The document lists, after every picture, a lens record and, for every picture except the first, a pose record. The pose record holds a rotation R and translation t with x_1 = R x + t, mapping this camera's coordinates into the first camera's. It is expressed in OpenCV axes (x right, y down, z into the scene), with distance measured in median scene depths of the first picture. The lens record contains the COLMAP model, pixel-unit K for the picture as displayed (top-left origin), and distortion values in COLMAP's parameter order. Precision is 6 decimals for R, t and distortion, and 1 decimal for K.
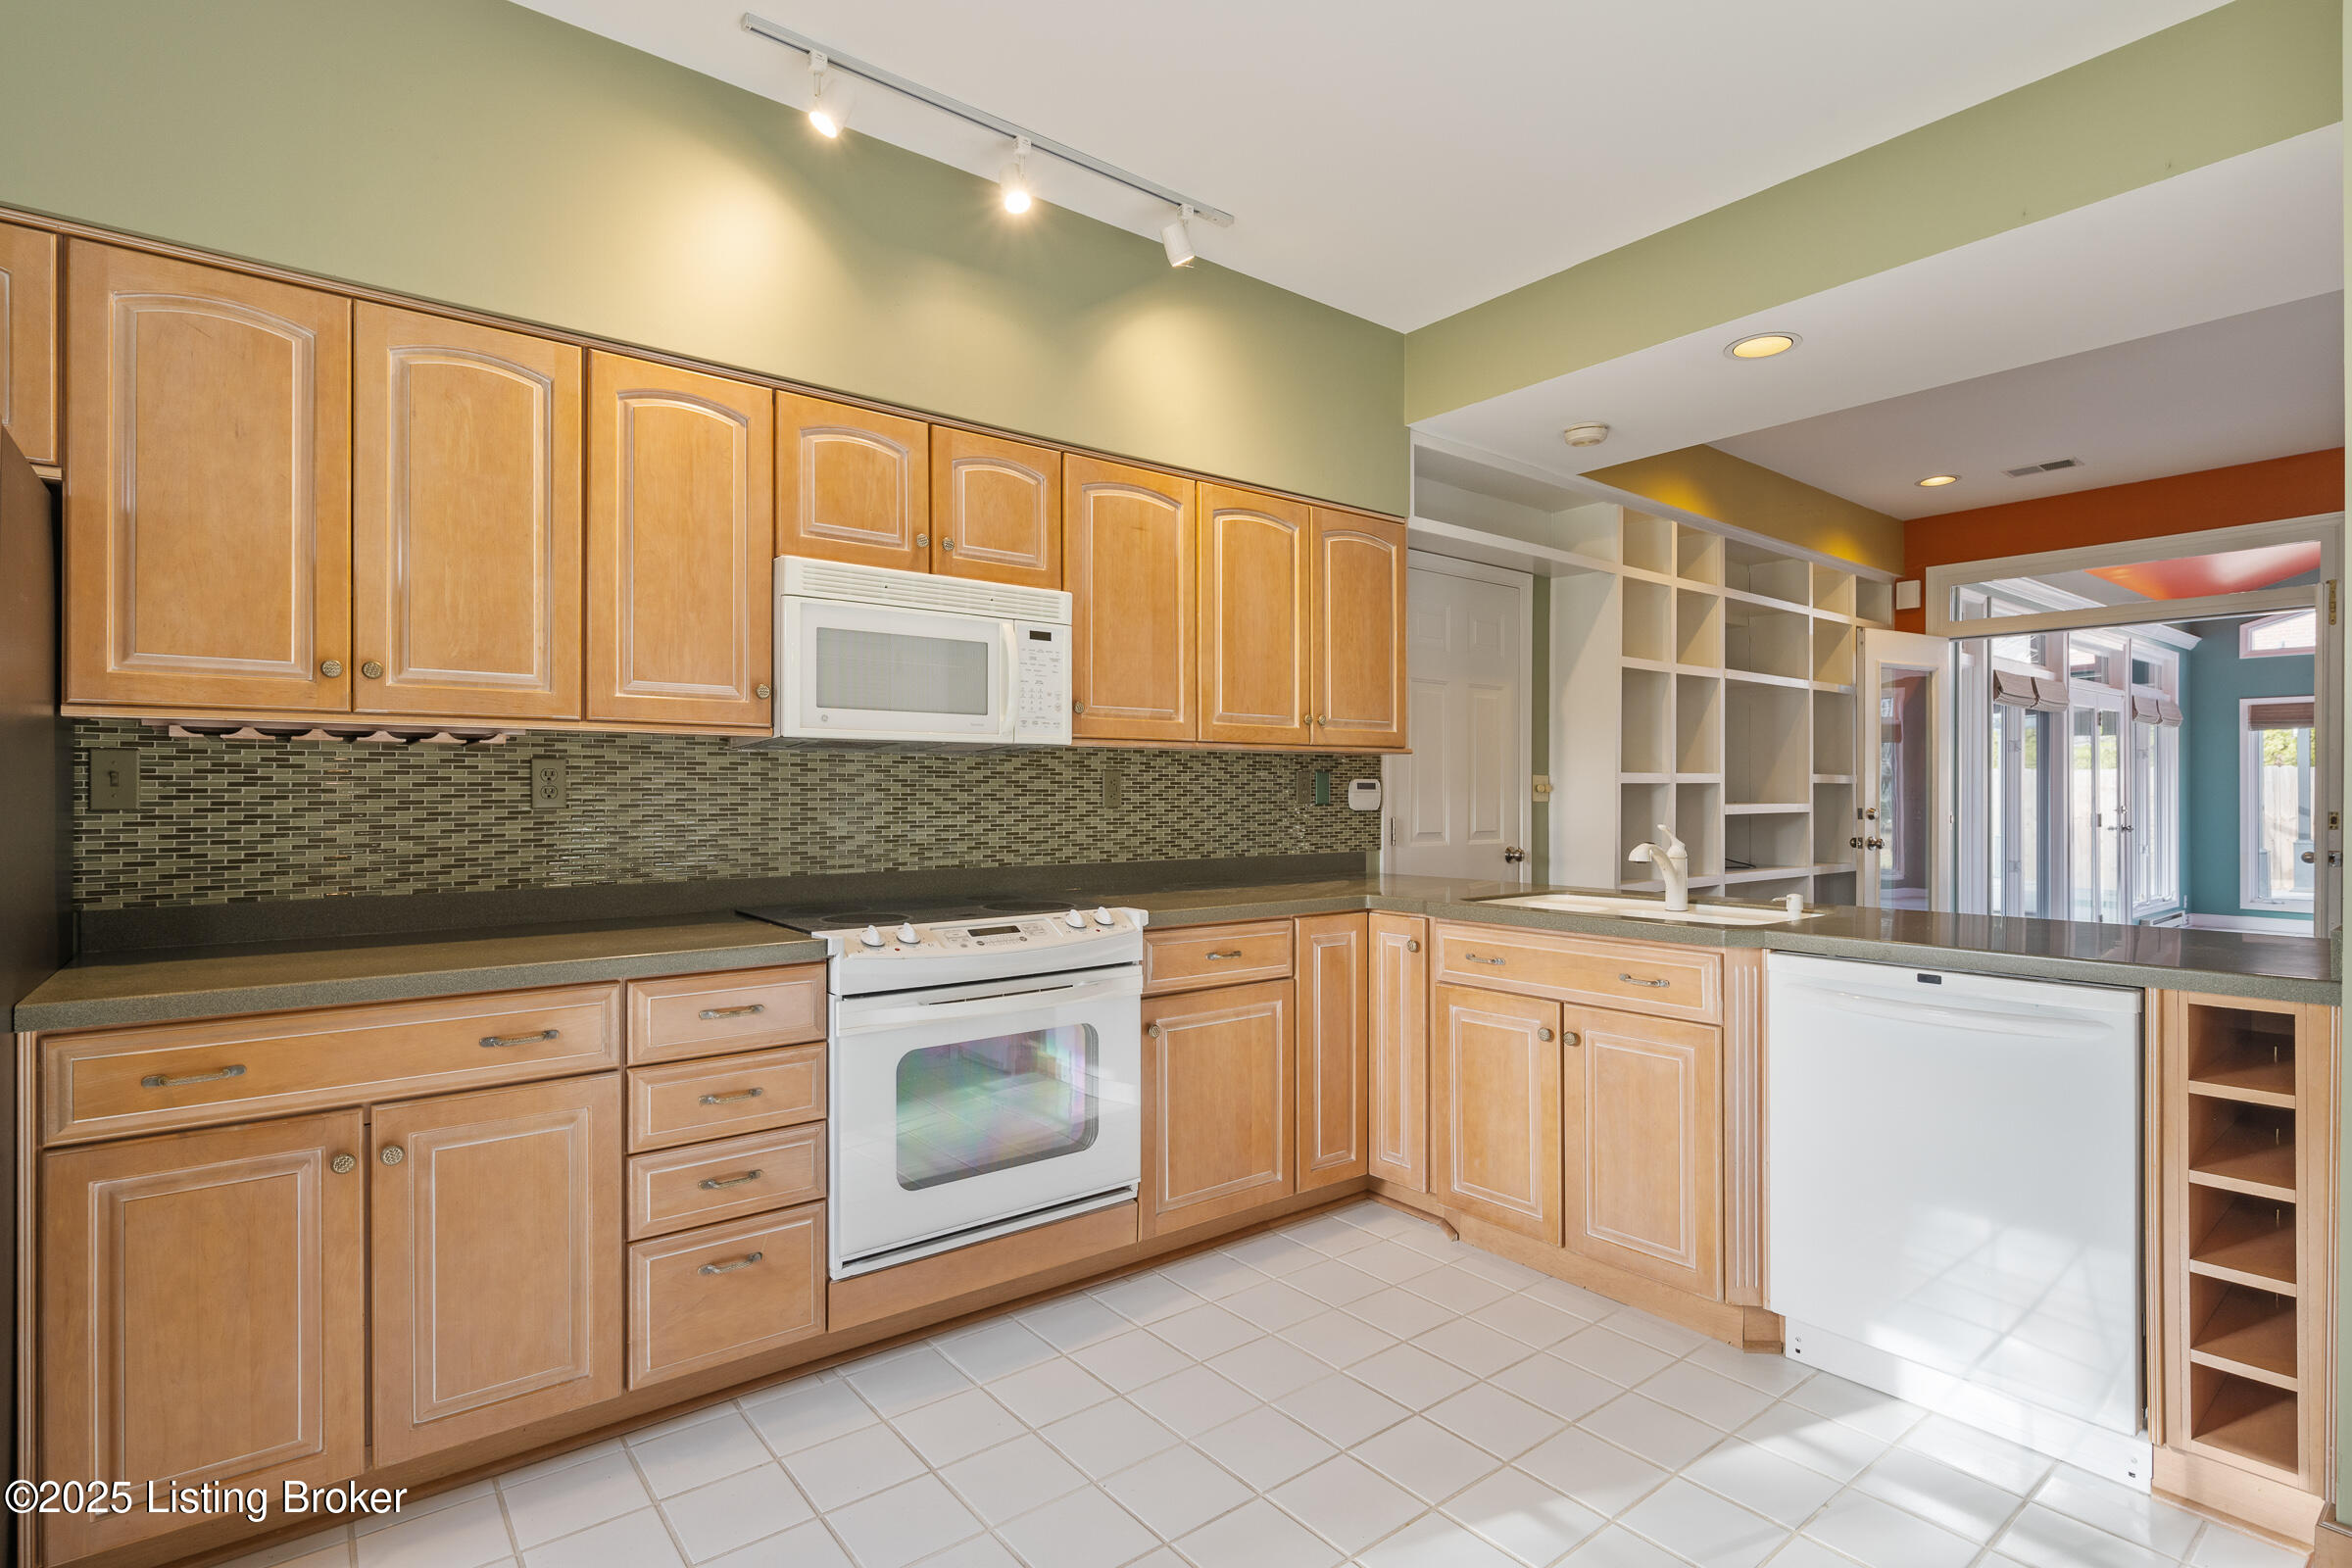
lens RADIAL K [[1148.8, 0, 1183.4], [0, 1148.8, 789.1], [0, 0, 1]] dist [0.002929, -0.000081]
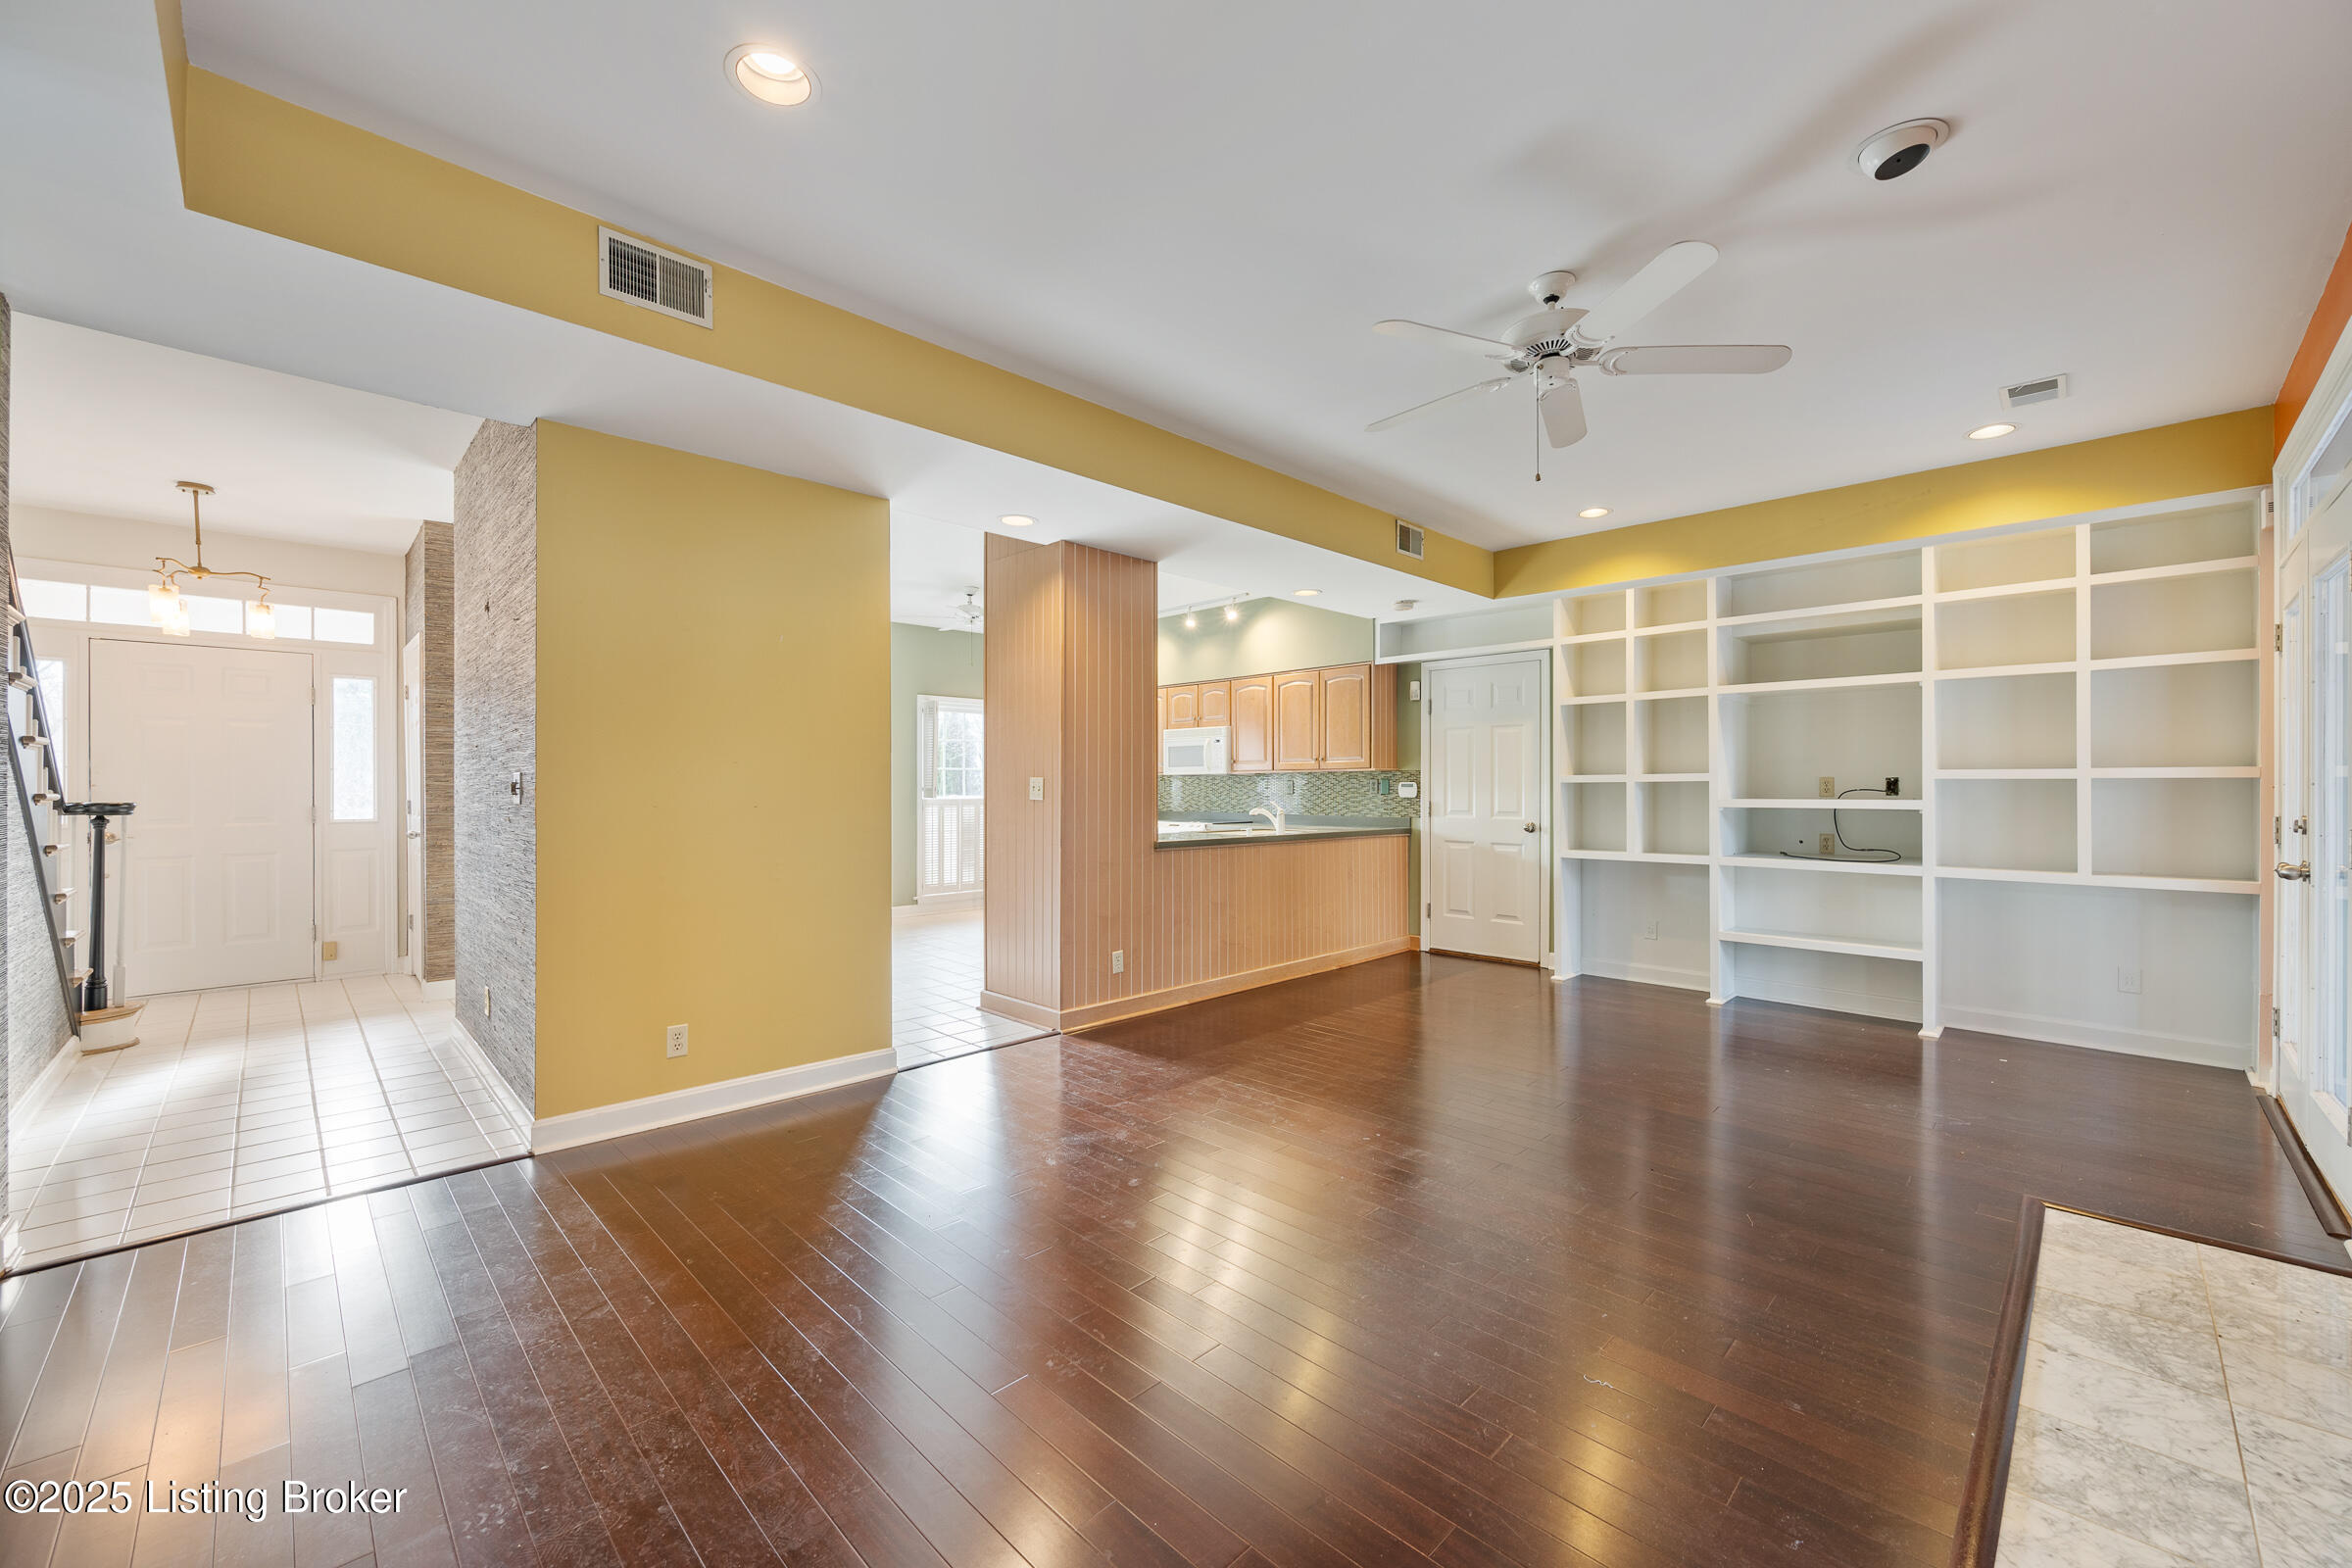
lens RADIAL K [[924.2, 0, 1177.2], [0, 924.2, 786.5], [0, 0, 1]] dist [-0.000624, 0.000175]
pose [[0.112439, -0.000942, -0.993658, 2.657812], [0.003735, 0.999993, -0.000525, -0.002128], [0.993652, -0.003652, 0.112442, 0.625942]]
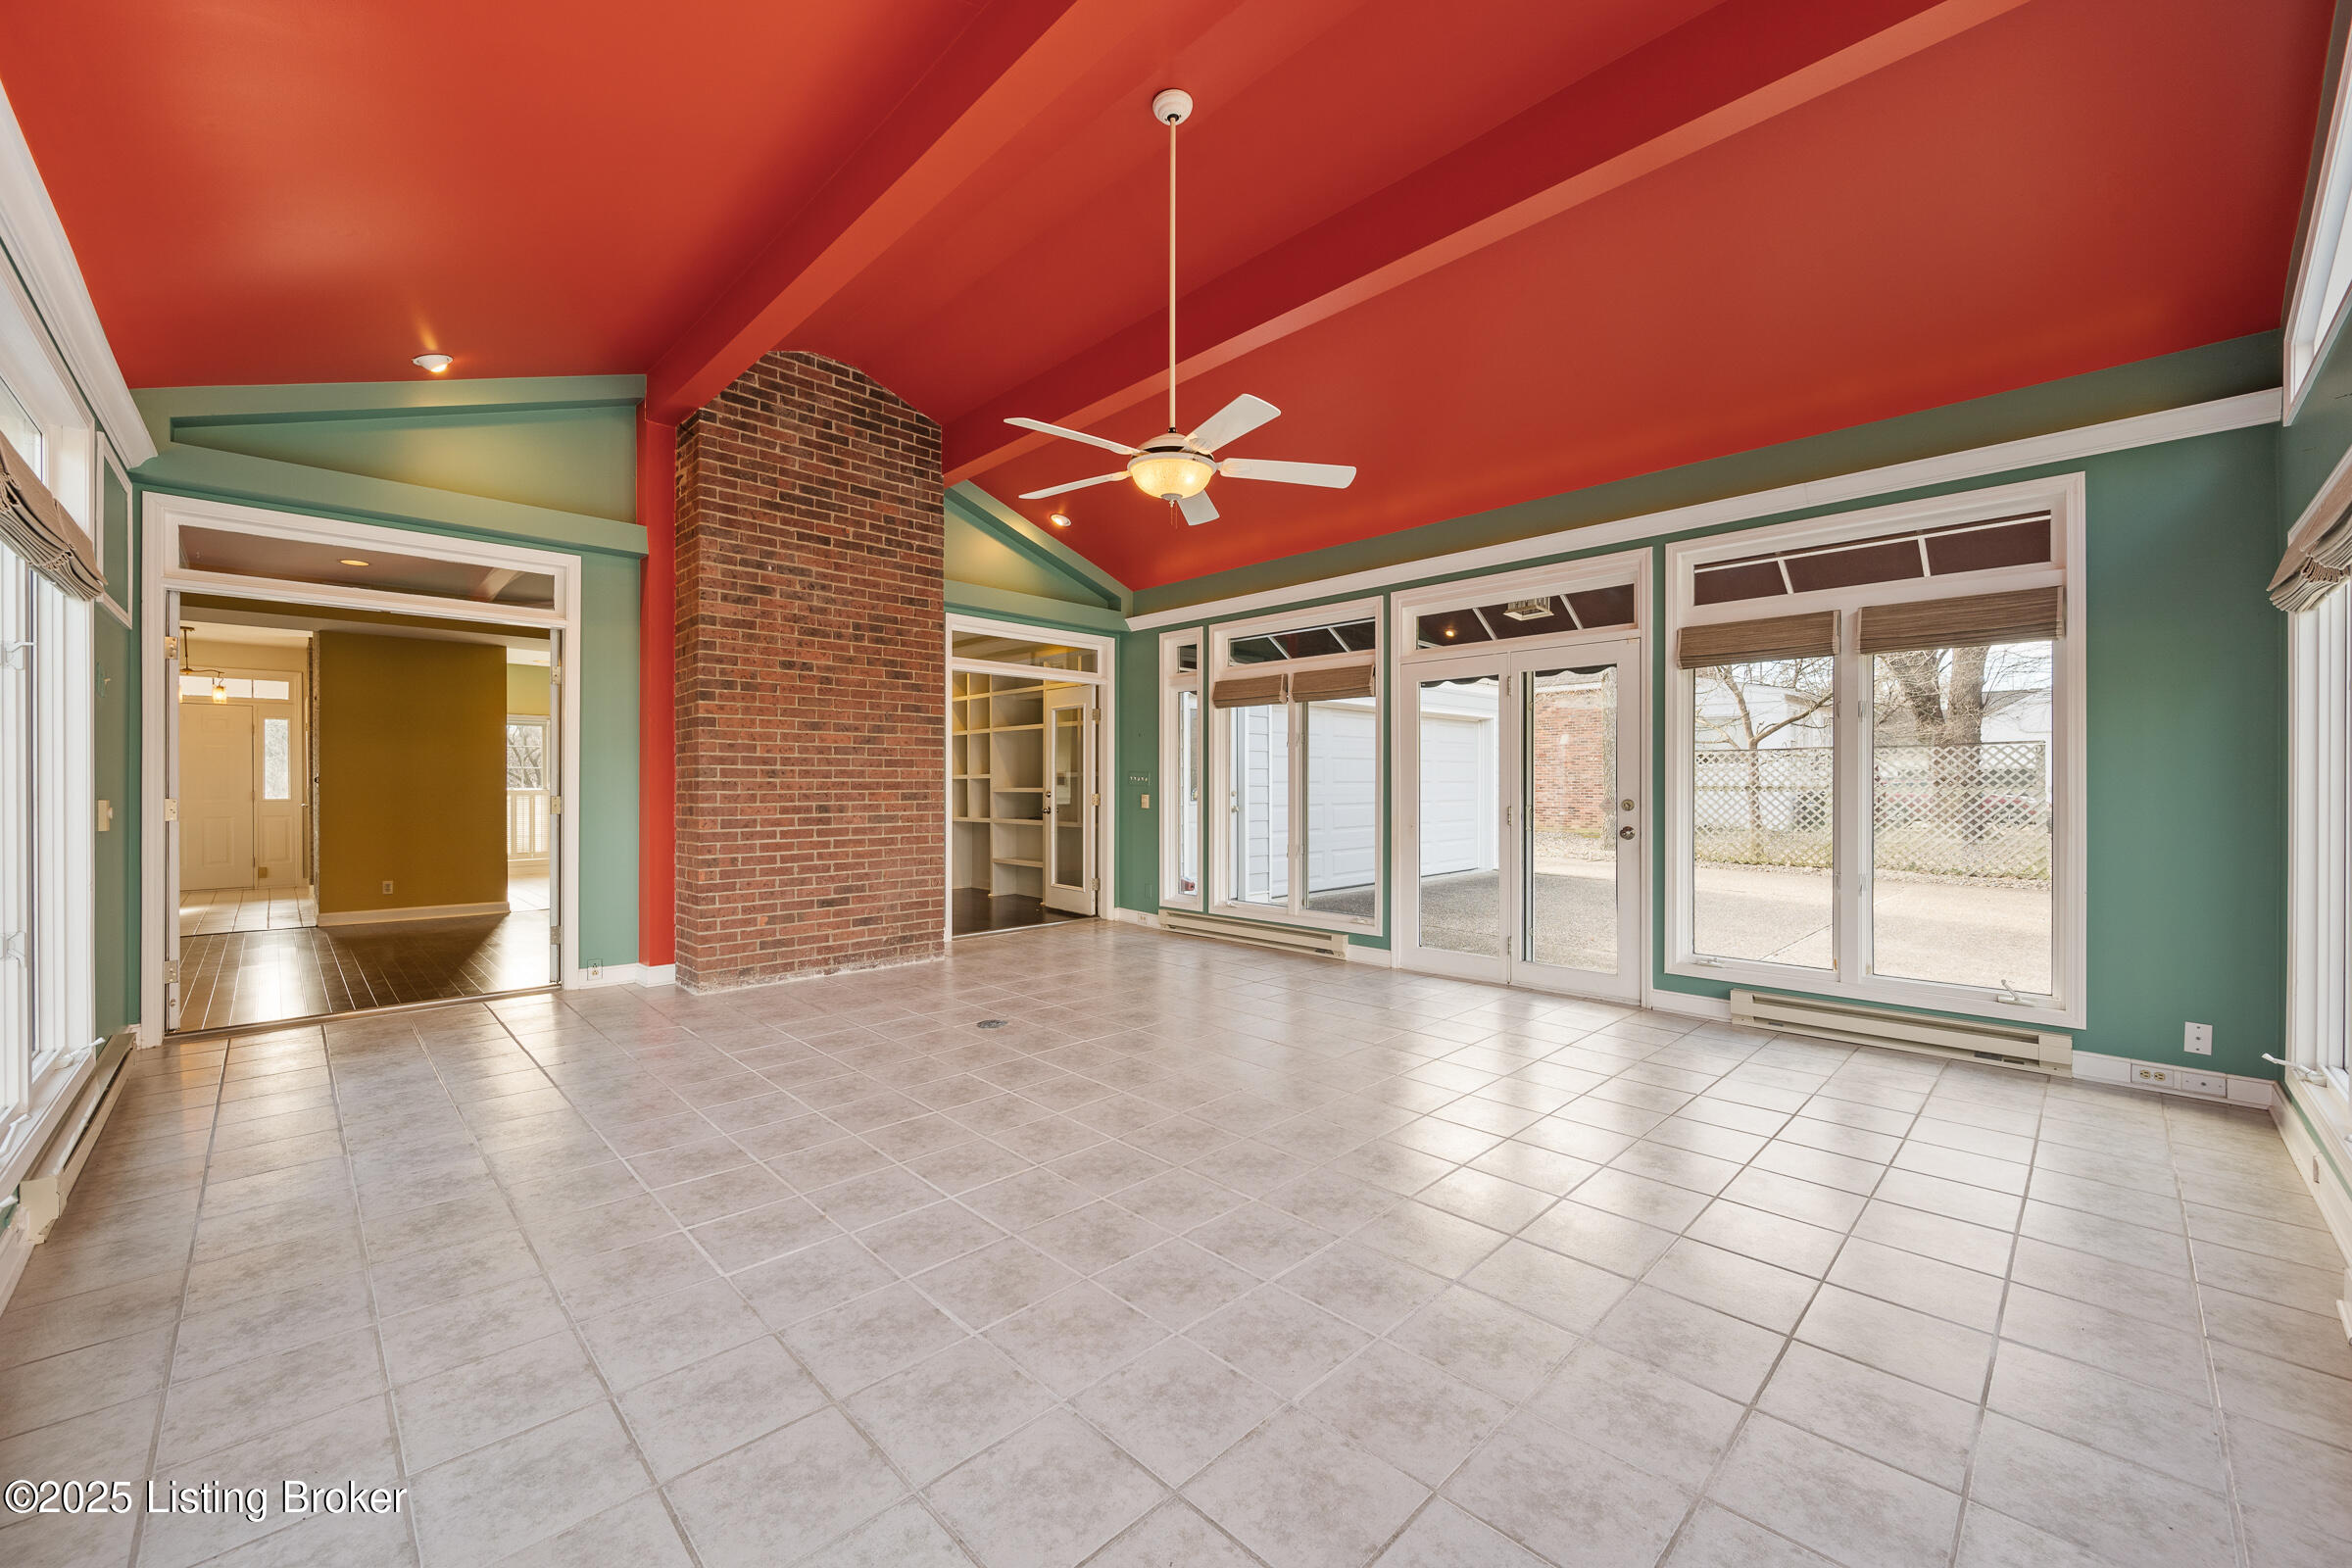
lens RADIAL K [[924.2, 0, 1159.1], [0, 924.2, 777.5], [0, 0, 1]] dist [-0.000624, 0.000175]
pose [[0.090740, -0.000561, -0.995874, 4.405084], [0.005733, 0.999984, -0.000041, -0.000011], [0.995858, -0.005706, 0.090742, 2.221846]]
